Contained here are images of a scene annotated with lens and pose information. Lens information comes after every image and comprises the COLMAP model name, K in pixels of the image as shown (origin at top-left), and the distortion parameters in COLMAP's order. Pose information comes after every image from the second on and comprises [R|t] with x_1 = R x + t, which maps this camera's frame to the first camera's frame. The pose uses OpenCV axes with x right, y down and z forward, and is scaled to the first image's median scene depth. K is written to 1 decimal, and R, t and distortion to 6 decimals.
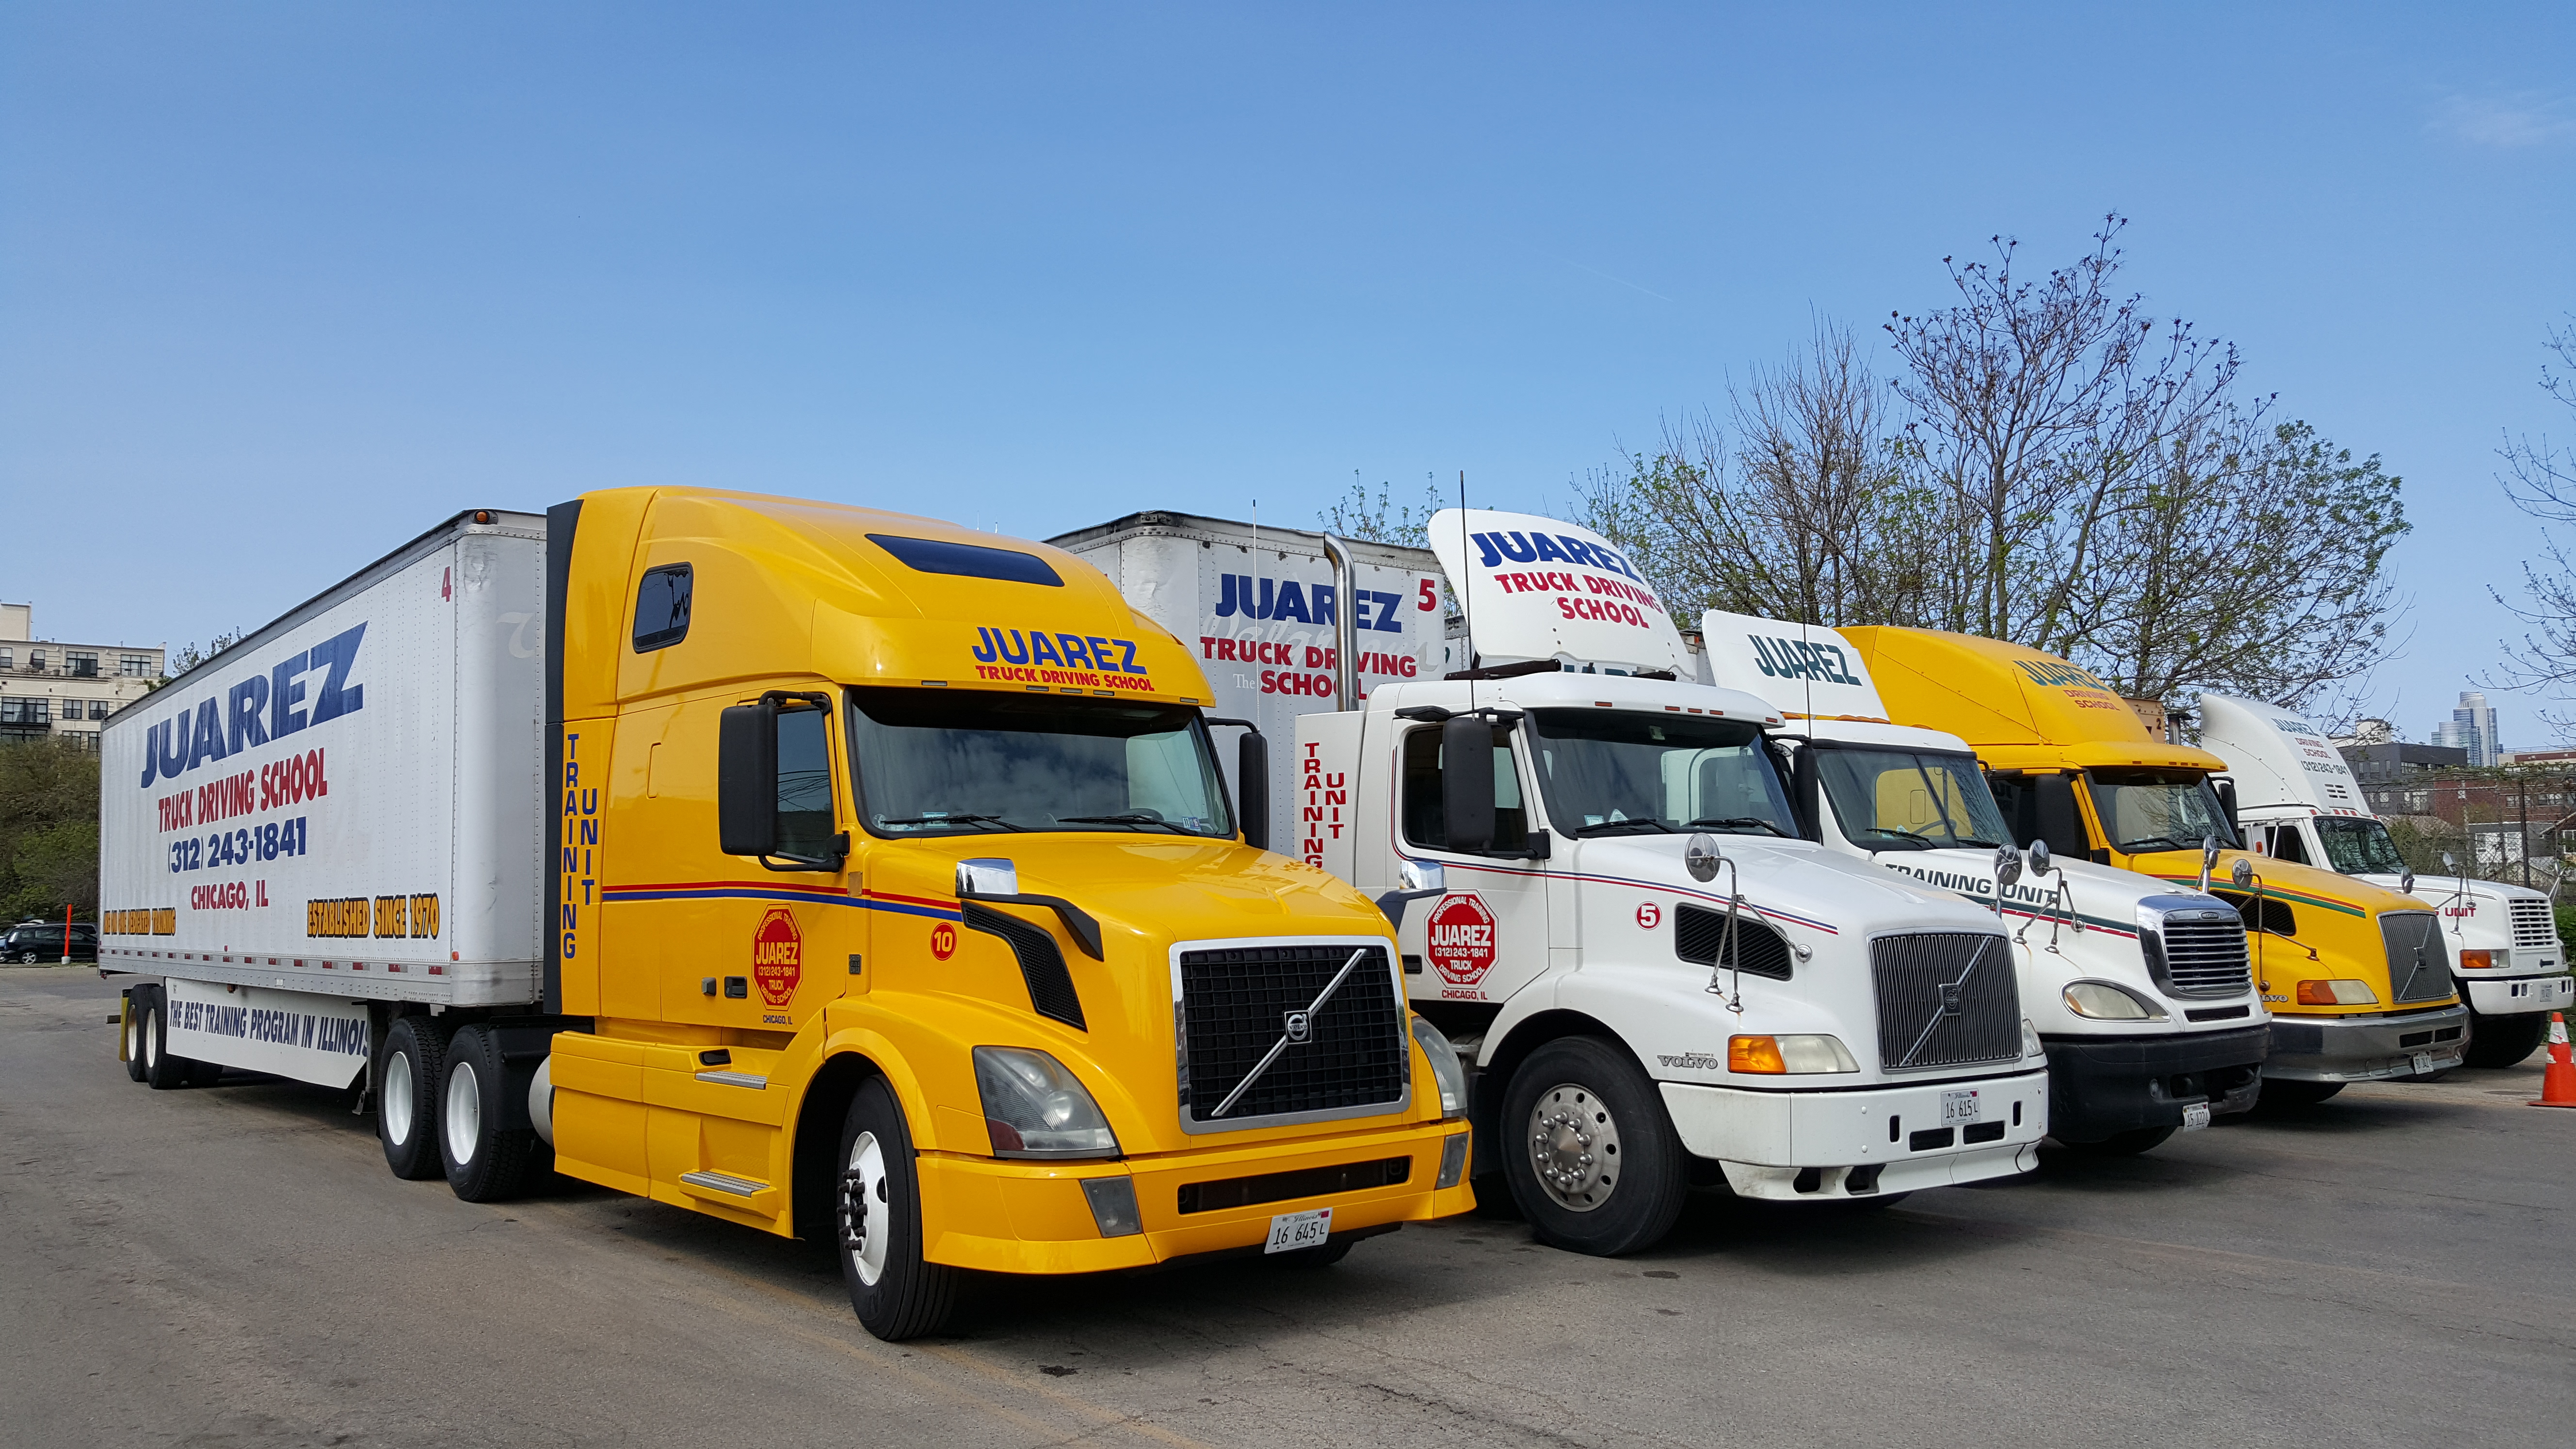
lens RADIAL K [[1992.4, 0, 1287.0], [0, 1992.4, 742.6], [0, 0, 1]] dist [0.203074, -0.406174]
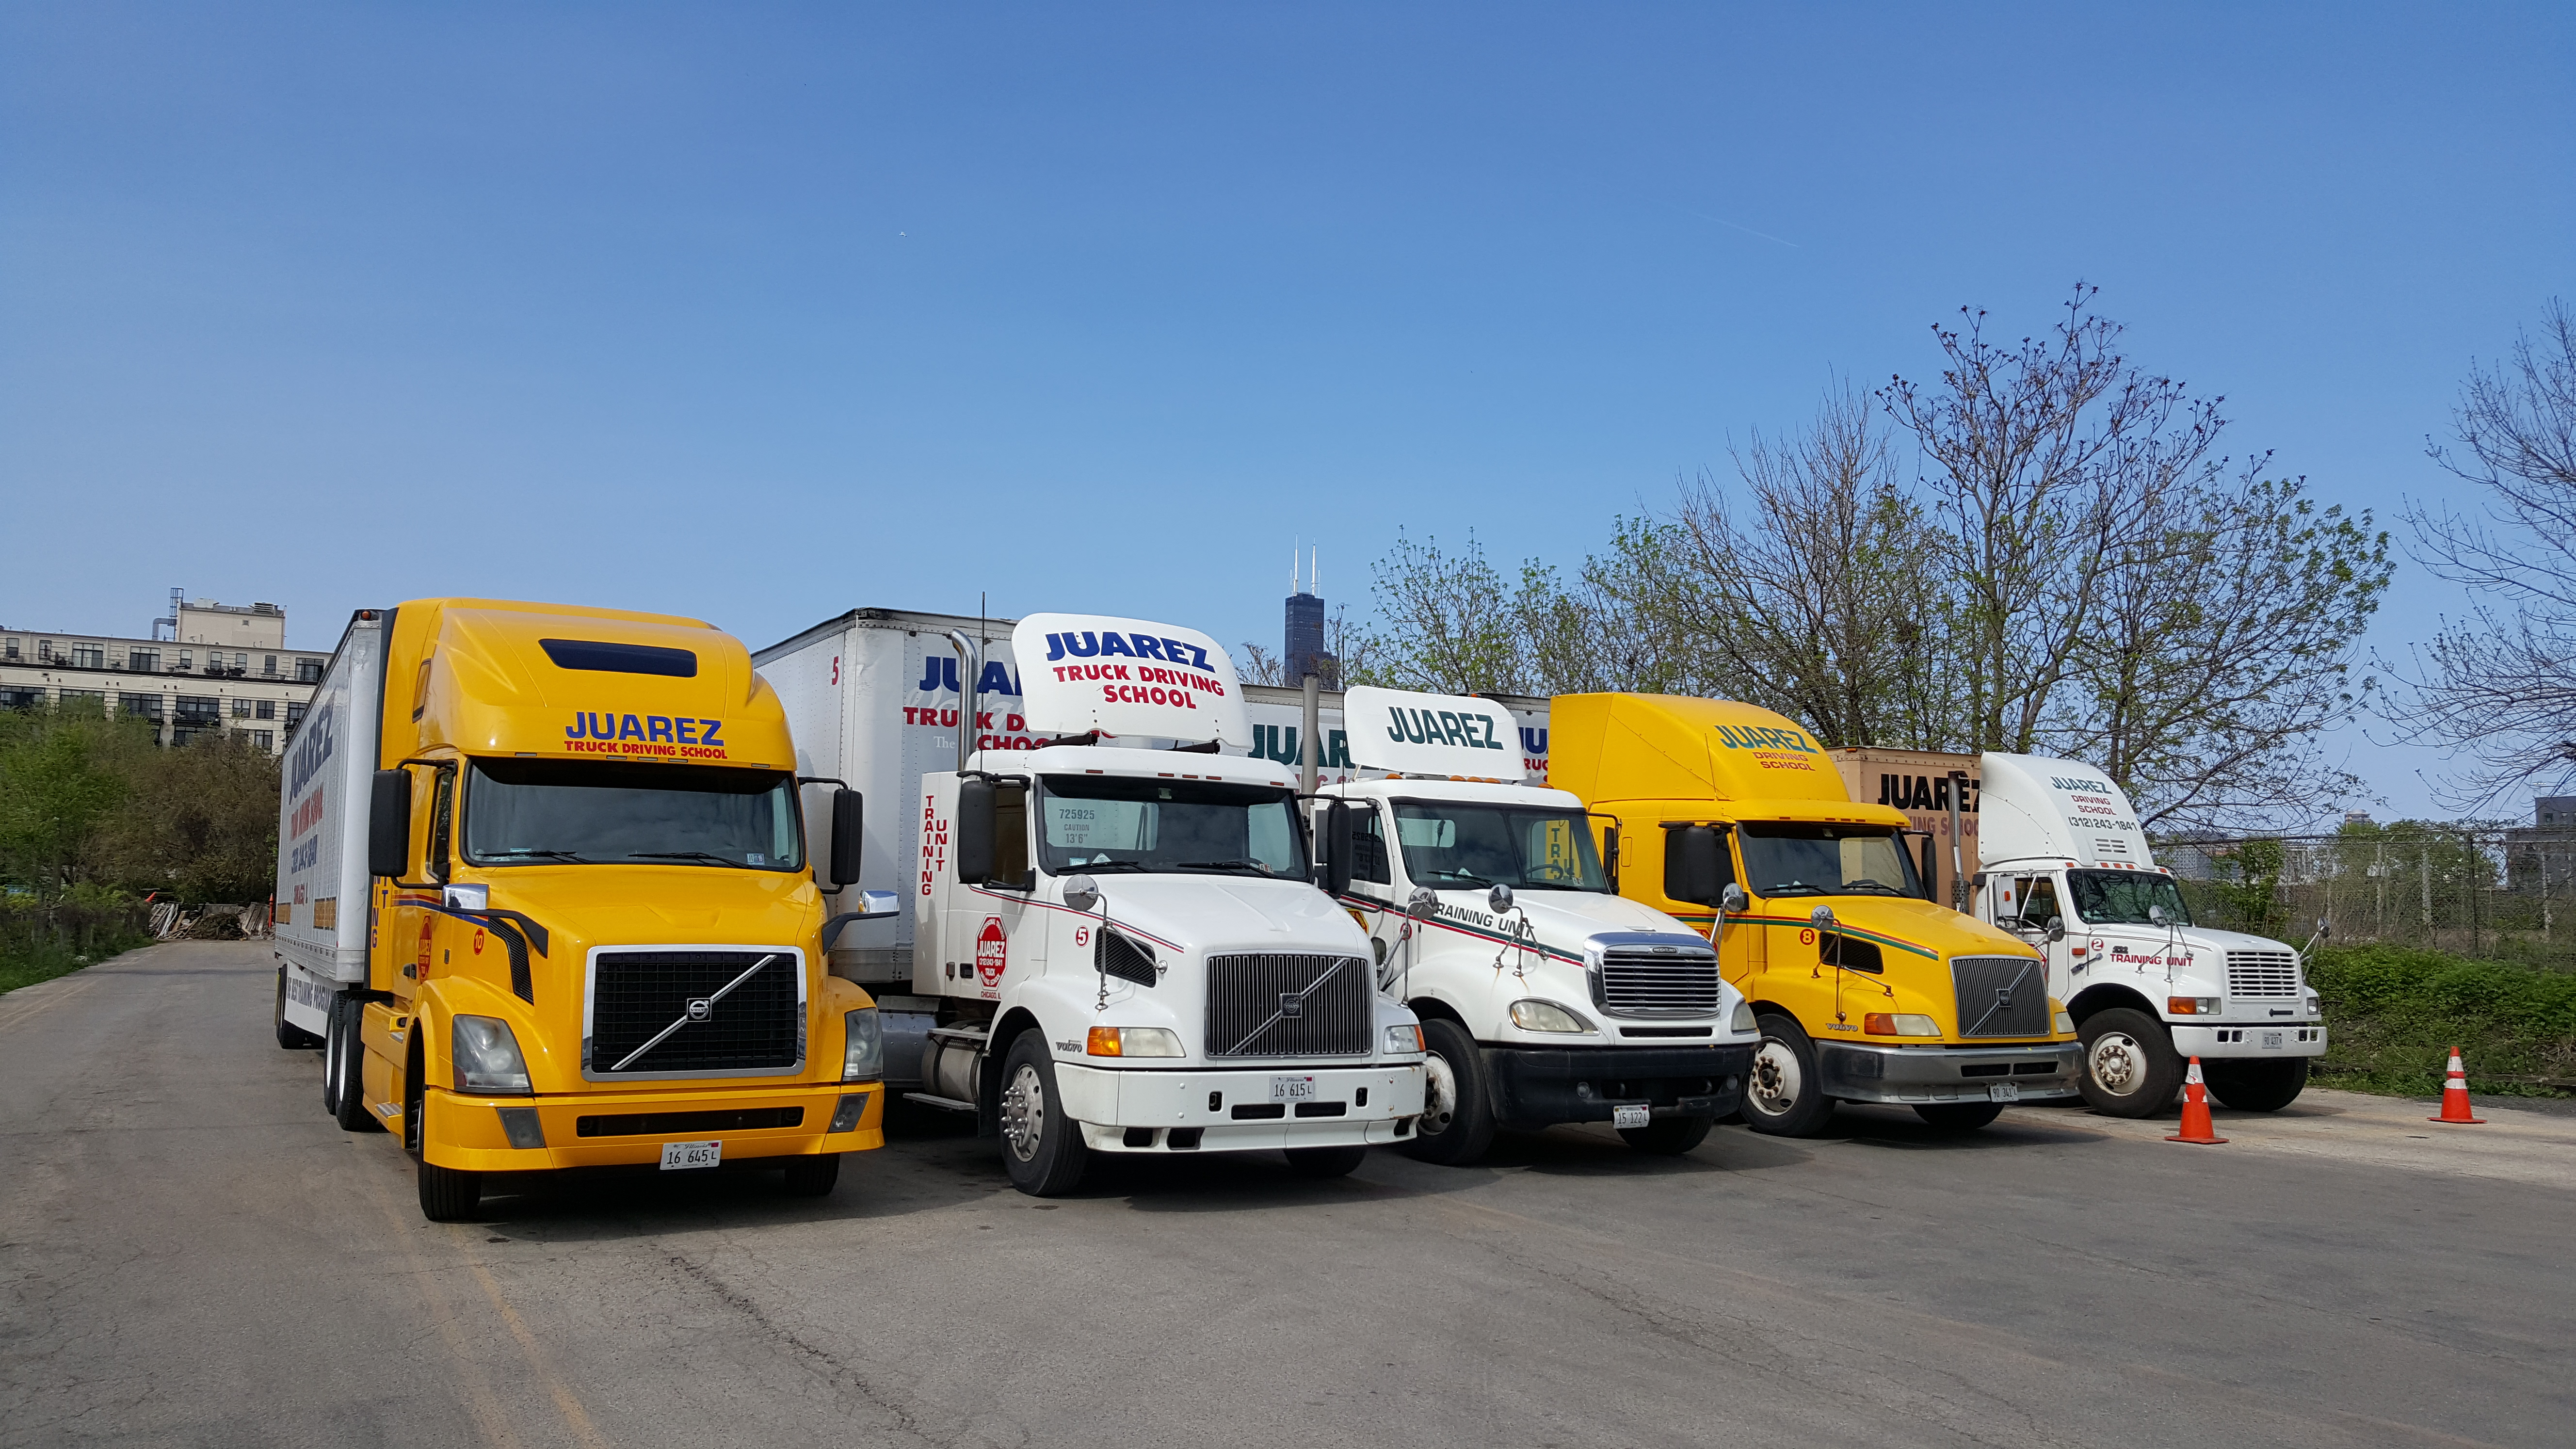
lens RADIAL K [[1992.4, 0, 1287.0], [0, 1992.4, 742.6], [0, 0, 1]] dist [0.203074, -0.406174]
pose [[0.984866, 0.013245, -0.172808, 0.527178], [-0.014723, 0.999865, -0.007272, -0.031932], [0.172689, 0.009706, 0.984929, -0.258178]]
